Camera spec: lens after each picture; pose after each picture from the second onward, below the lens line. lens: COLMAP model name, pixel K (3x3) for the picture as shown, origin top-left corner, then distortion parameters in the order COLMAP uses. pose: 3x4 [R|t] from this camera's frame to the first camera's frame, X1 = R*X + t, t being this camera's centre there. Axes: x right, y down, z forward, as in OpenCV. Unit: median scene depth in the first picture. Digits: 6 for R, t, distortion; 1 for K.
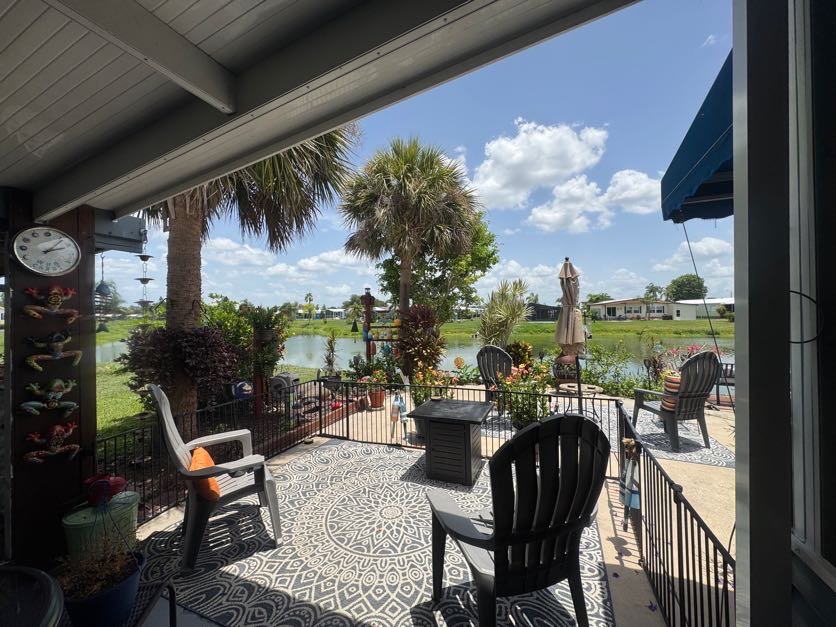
lens RADIAL K [[331.0, 0, 421.1], [0, 331.0, 315.2], [0, 0, 1]] dist [-0.000361, 0.000243]
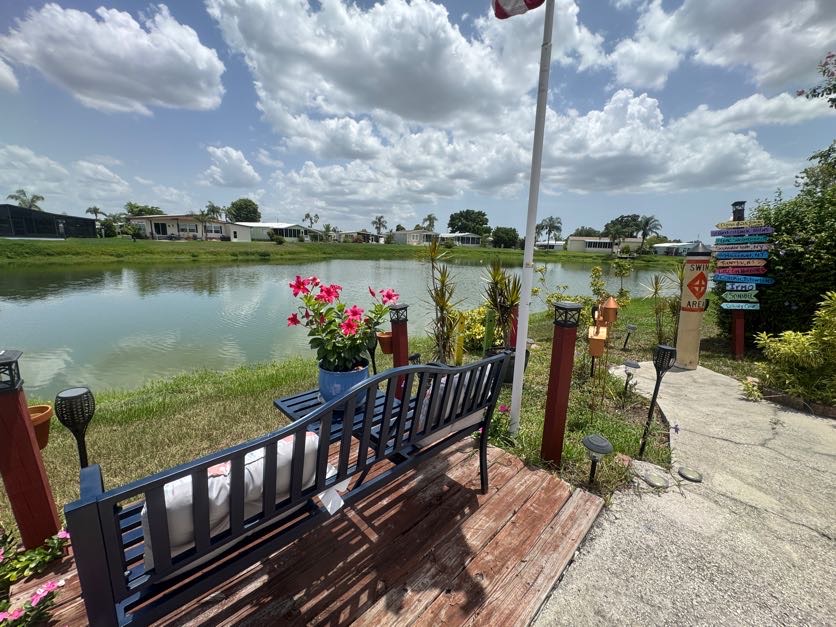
lens RADIAL K [[331.0, 0, 414.5], [0, 331.0, 310.7], [0, 0, 1]] dist [-0.000361, 0.000243]
pose [[0.423620, -0.158024, 0.891950, 0.593802], [-0.038333, 0.980657, 0.191945, 0.044750], [-0.905029, -0.115503, 0.409368, 0.598446]]
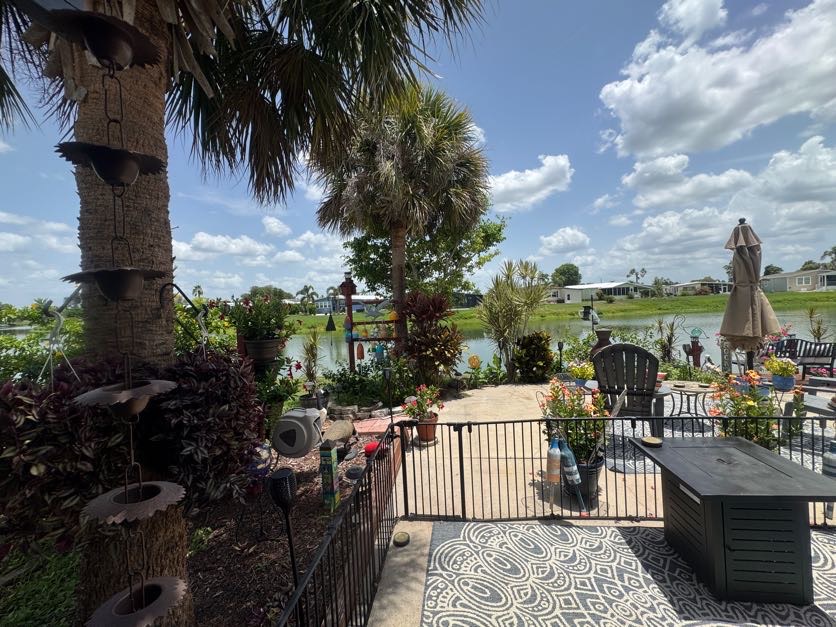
lens RADIAL K [[331.0, 0, 419.9], [0, 331.0, 315.0], [0, 0, 1]] dist [-0.000361, 0.000243]
pose [[0.961946, -0.042038, 0.269987, -0.211281], [0.034090, 0.998838, 0.034064, -0.004874], [-0.271105, -0.023564, 0.962261, 0.223758]]
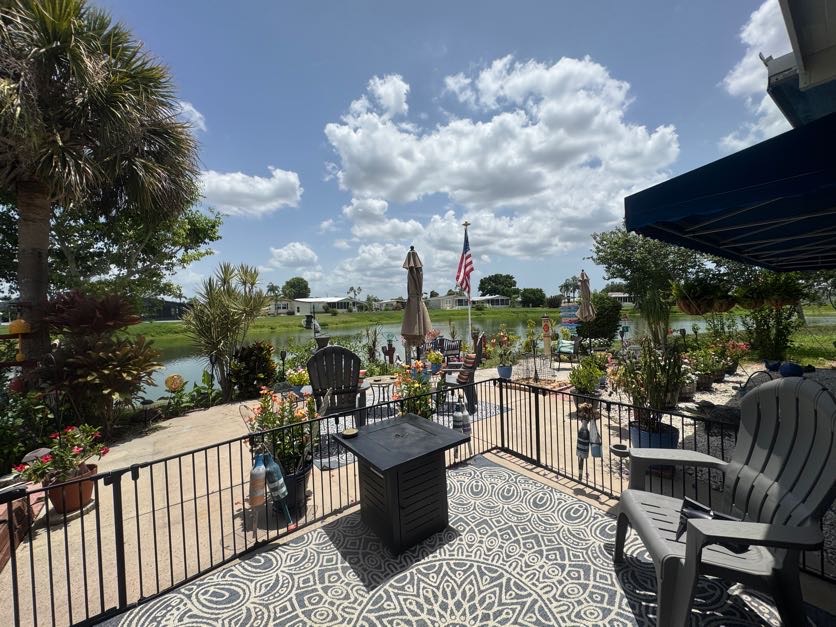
lens RADIAL K [[331.0, 0, 415.0], [0, 331.0, 315.3], [0, 0, 1]] dist [-0.000361, 0.000243]
pose [[0.511842, -0.023627, 0.858755, -0.182142], [0.016740, 0.999706, 0.017527, 0.005105], [-0.858917, 0.005405, 0.512087, 0.230267]]
